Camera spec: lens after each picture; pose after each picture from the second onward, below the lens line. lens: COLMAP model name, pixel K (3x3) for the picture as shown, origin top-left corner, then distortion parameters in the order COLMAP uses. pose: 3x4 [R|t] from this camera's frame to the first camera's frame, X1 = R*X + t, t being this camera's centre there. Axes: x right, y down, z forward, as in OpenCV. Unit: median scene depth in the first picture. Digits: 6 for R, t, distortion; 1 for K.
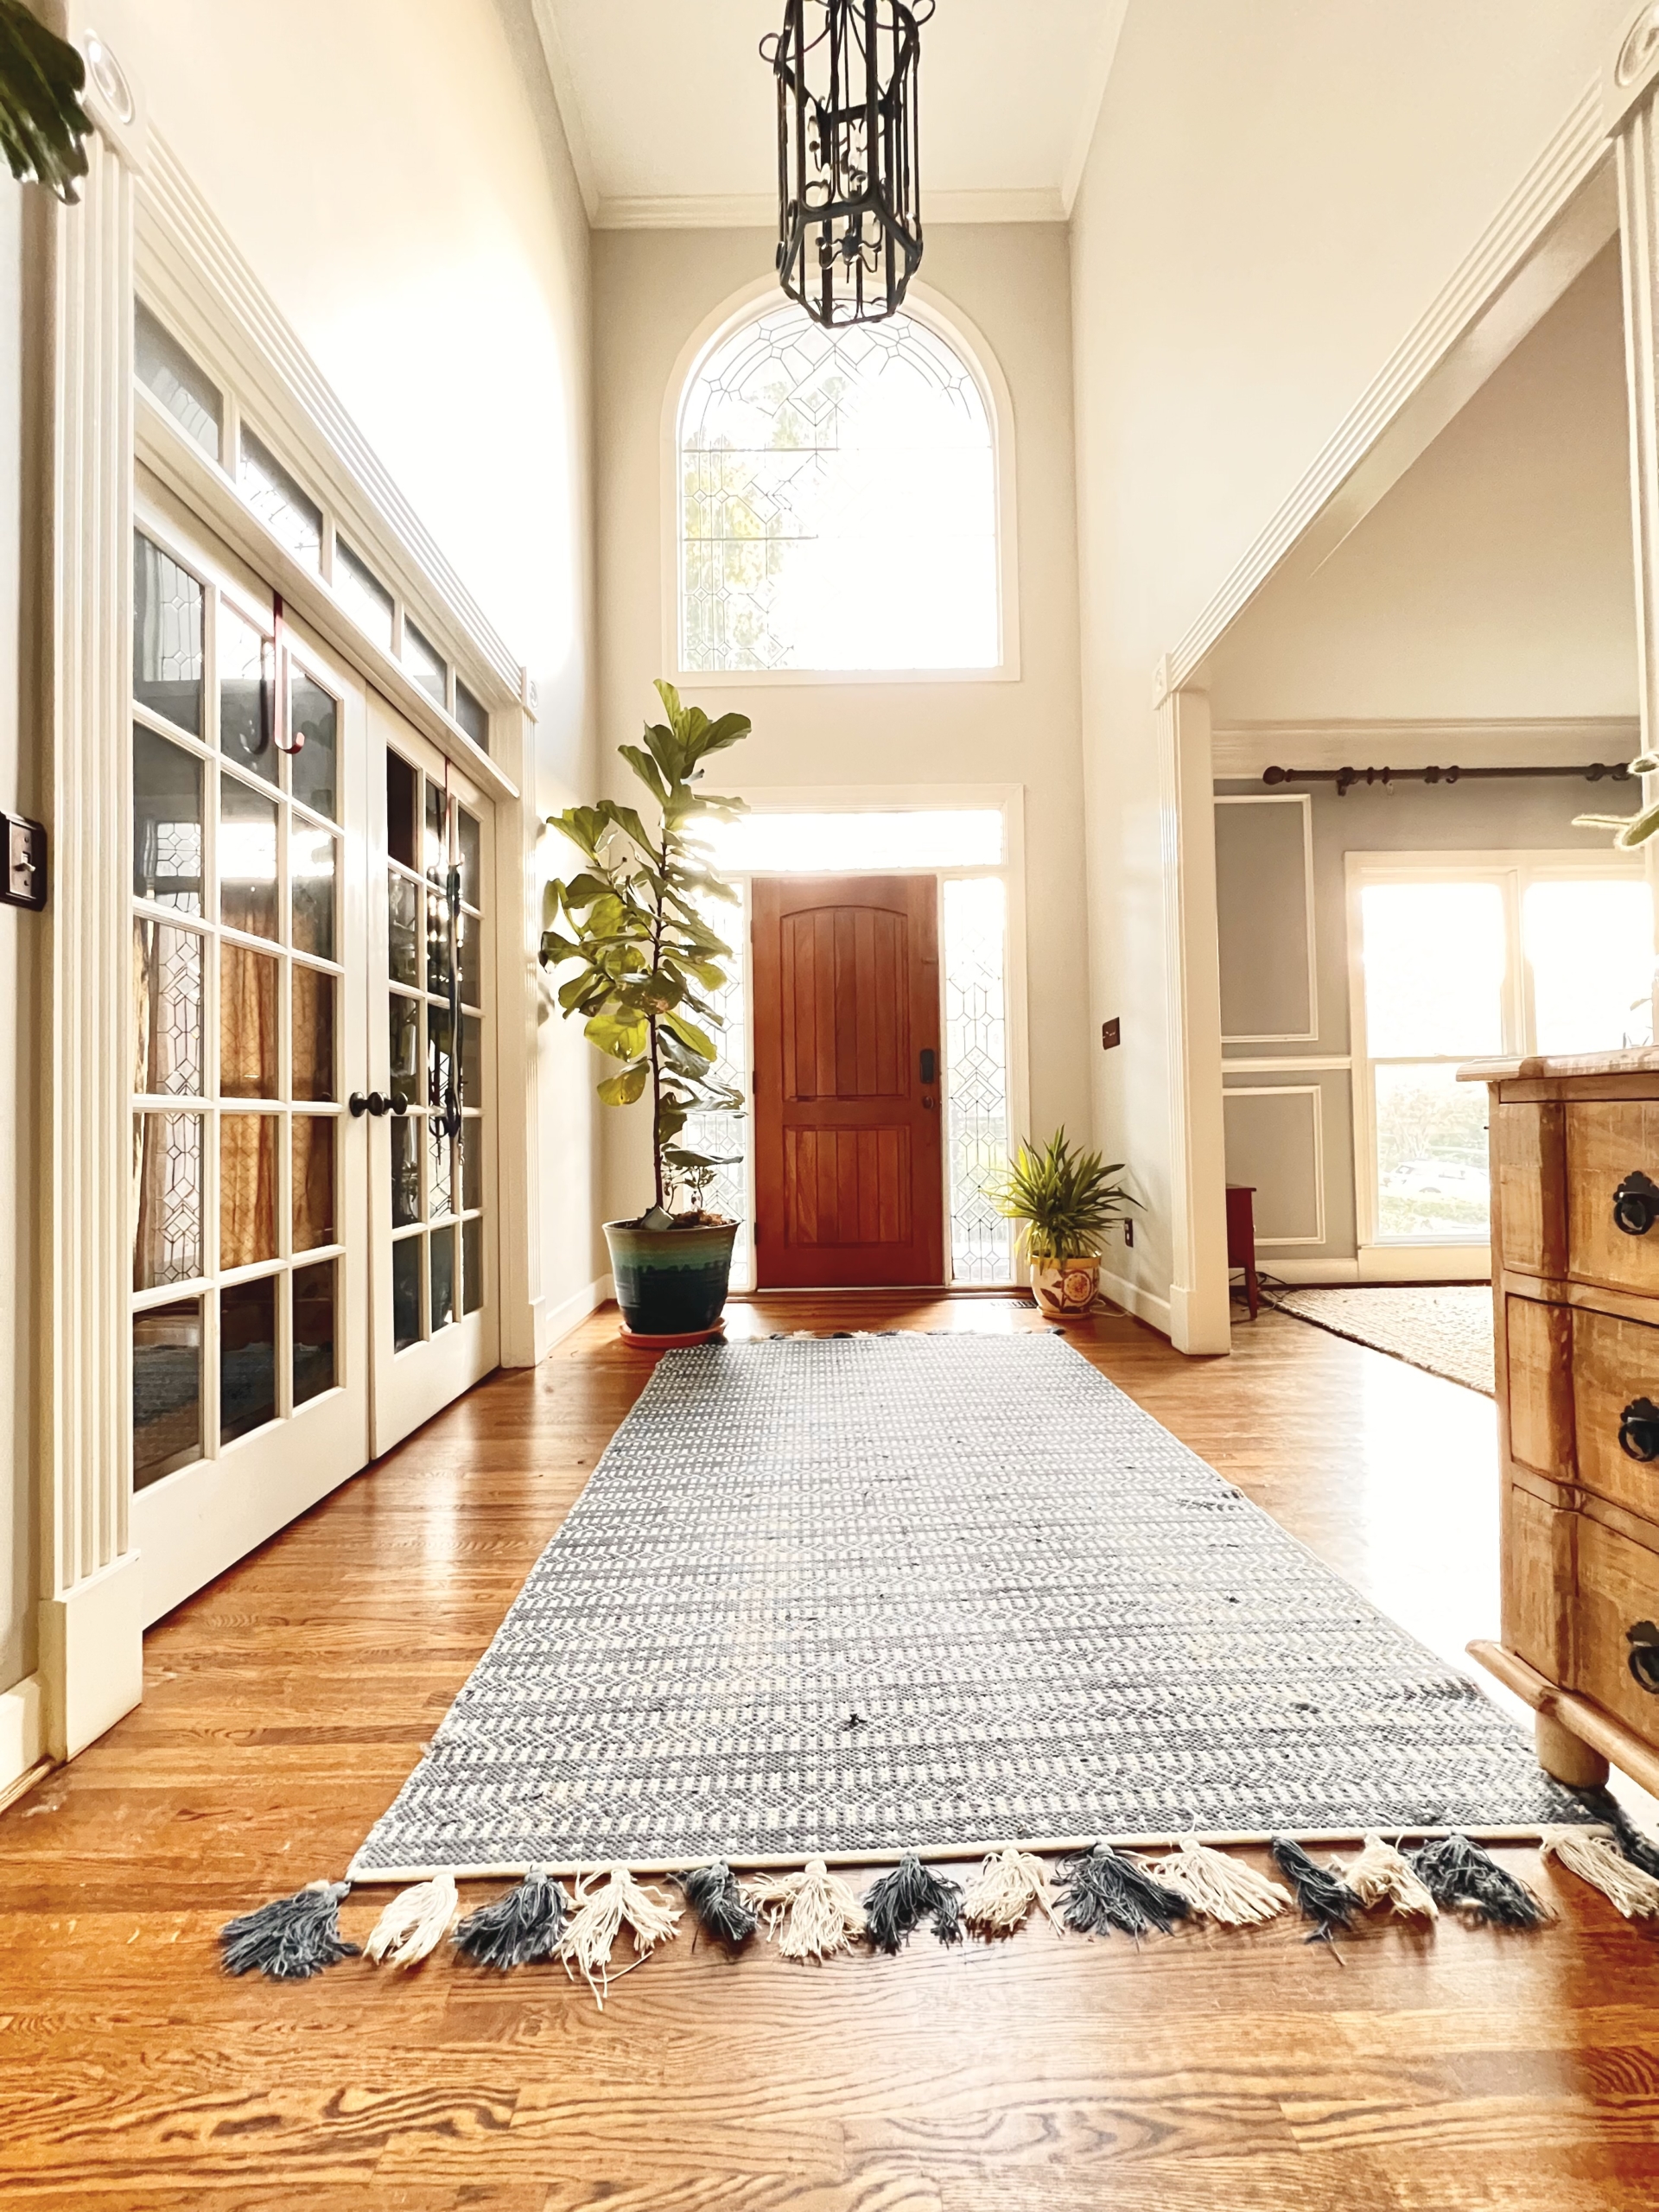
lens RADIAL K [[883.3, 0, 836.2], [0, 883.3, 1111.0], [0, 0, 1]] dist [0.002265, 0.000523]
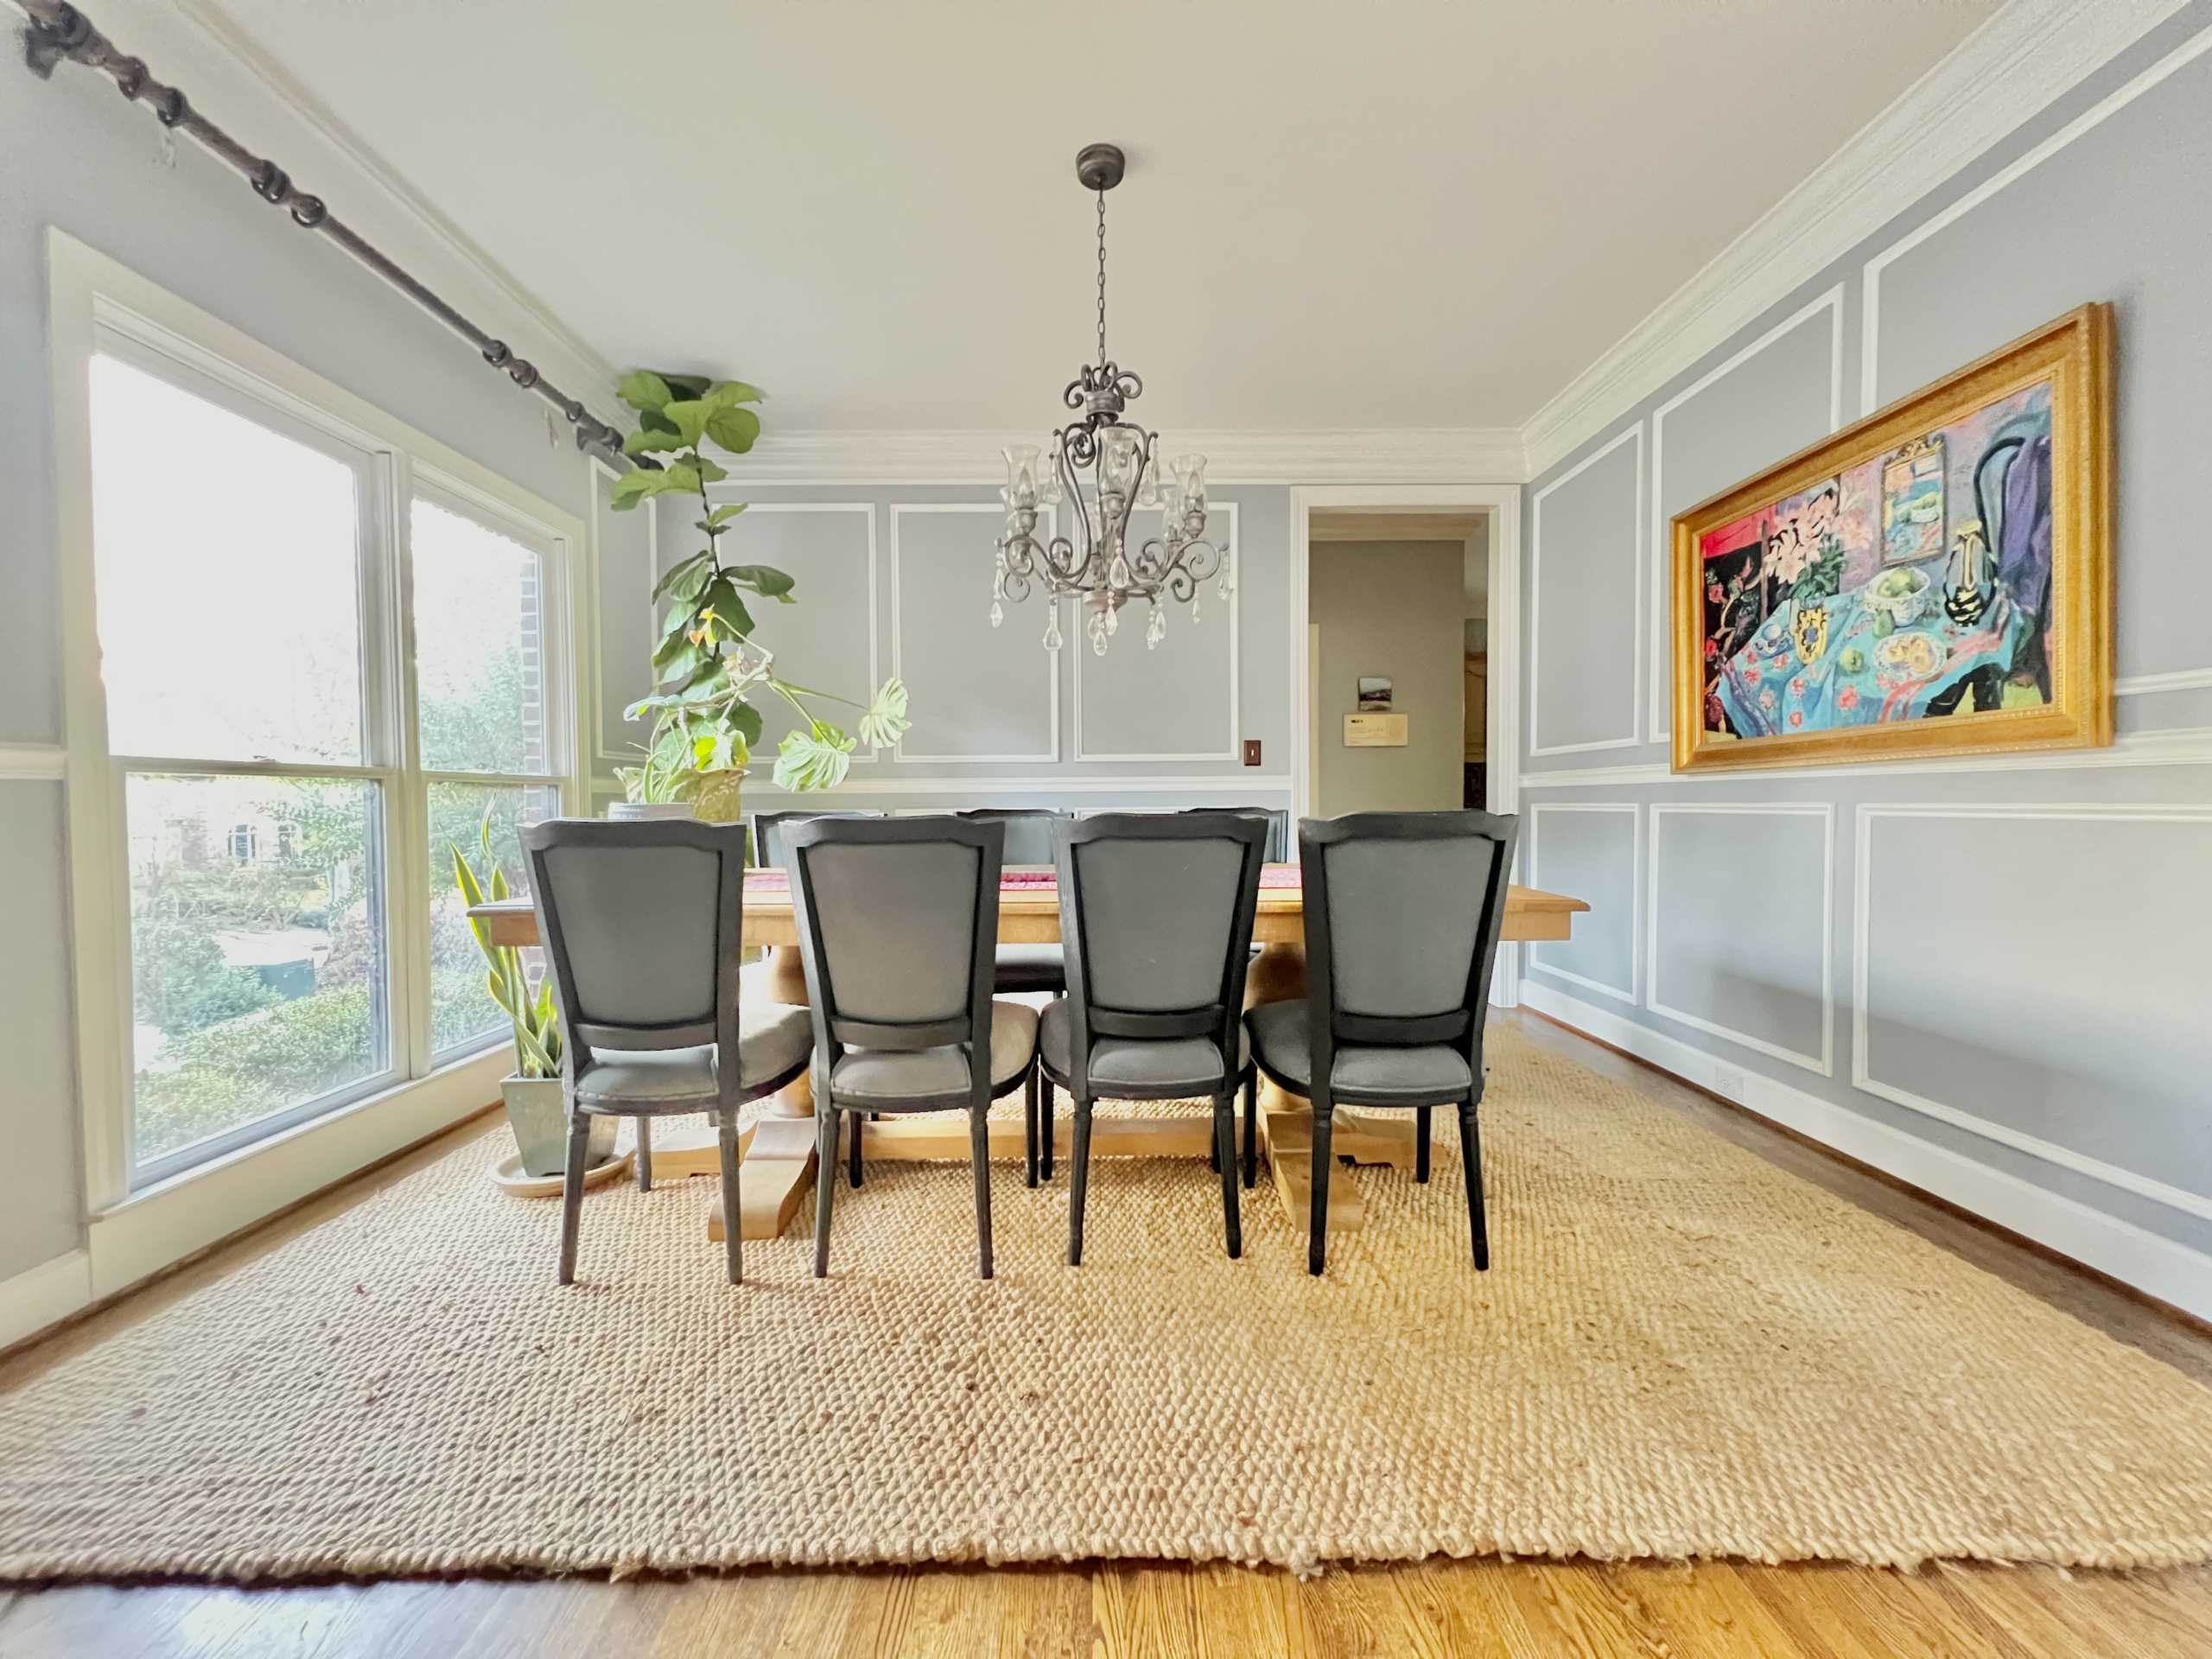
lens RADIAL K [[883.3, 0, 1110.2], [0, 883.3, 830.2], [0, 0, 1]] dist [0.002265, 0.000523]
pose [[-0.000772, -0.004440, 0.999990, 0.181246], [-0.008642, 0.999953, 0.004433, -0.030814], [-0.999962, -0.008638, -0.000810, 0.530717]]
